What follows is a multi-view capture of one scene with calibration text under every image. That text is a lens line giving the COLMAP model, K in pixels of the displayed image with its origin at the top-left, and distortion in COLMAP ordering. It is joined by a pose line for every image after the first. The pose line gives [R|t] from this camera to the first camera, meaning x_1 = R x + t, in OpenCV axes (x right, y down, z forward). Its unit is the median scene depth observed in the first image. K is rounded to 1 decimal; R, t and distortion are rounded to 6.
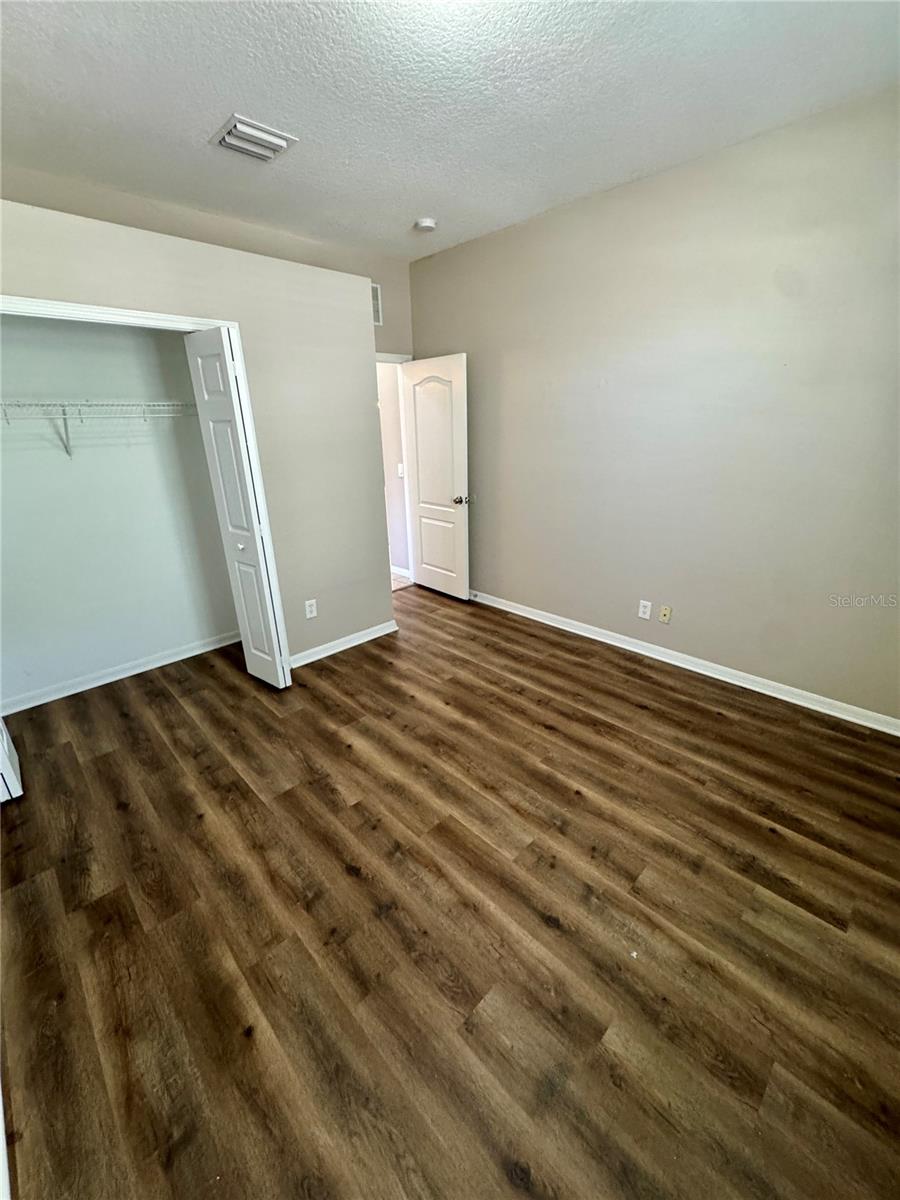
lens RADIAL K [[482.0, 0, 452.2], [0, 482.0, 599.7], [0, 0, 1]] dist [-0.001241, -0.000032]
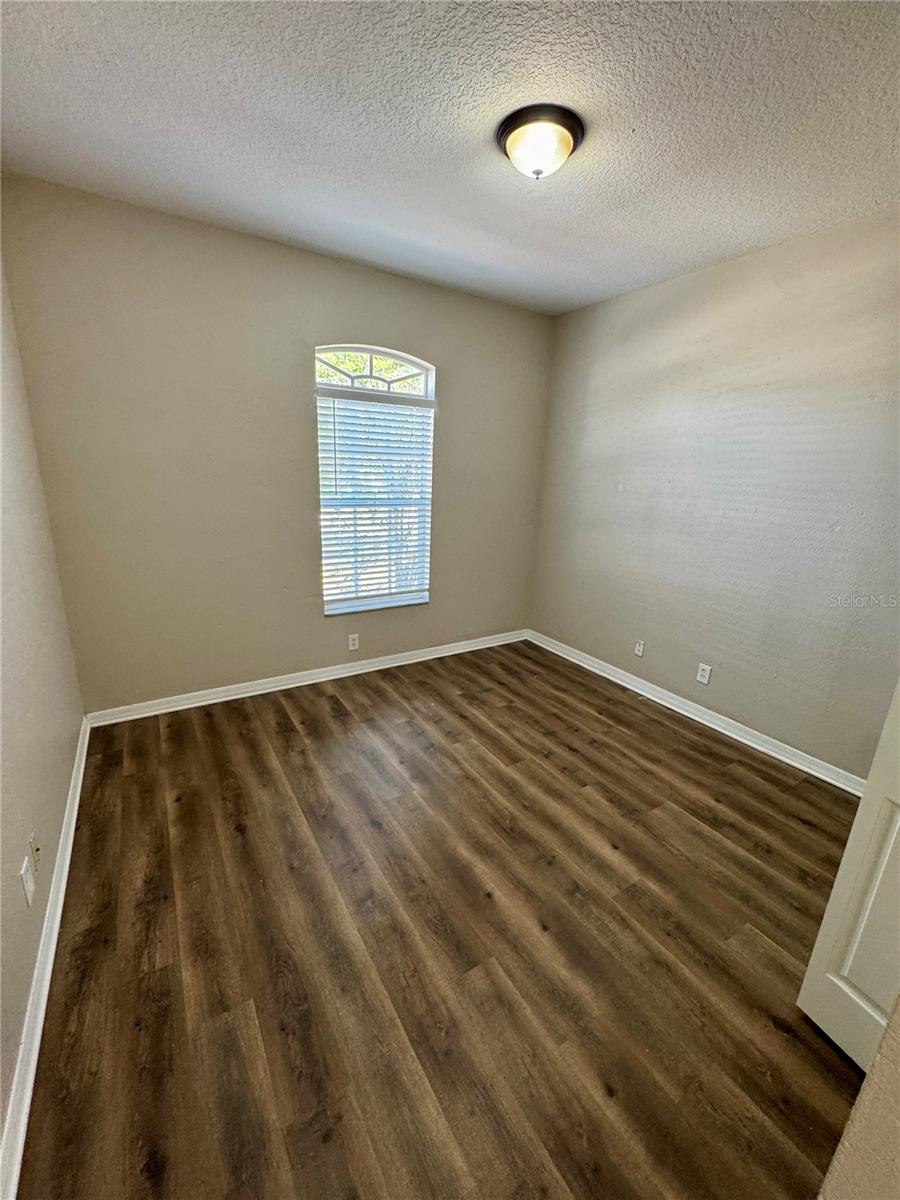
lens RADIAL K [[482.0, 0, 452.2], [0, 482.0, 599.7], [0, 0, 1]] dist [-0.001241, -0.000032]
pose [[-0.976787, -0.072055, 0.201733, -0.081860], [0.059410, 0.813666, 0.578289, -0.627405], [-0.205812, 0.576850, -0.790497, 1.658740]]
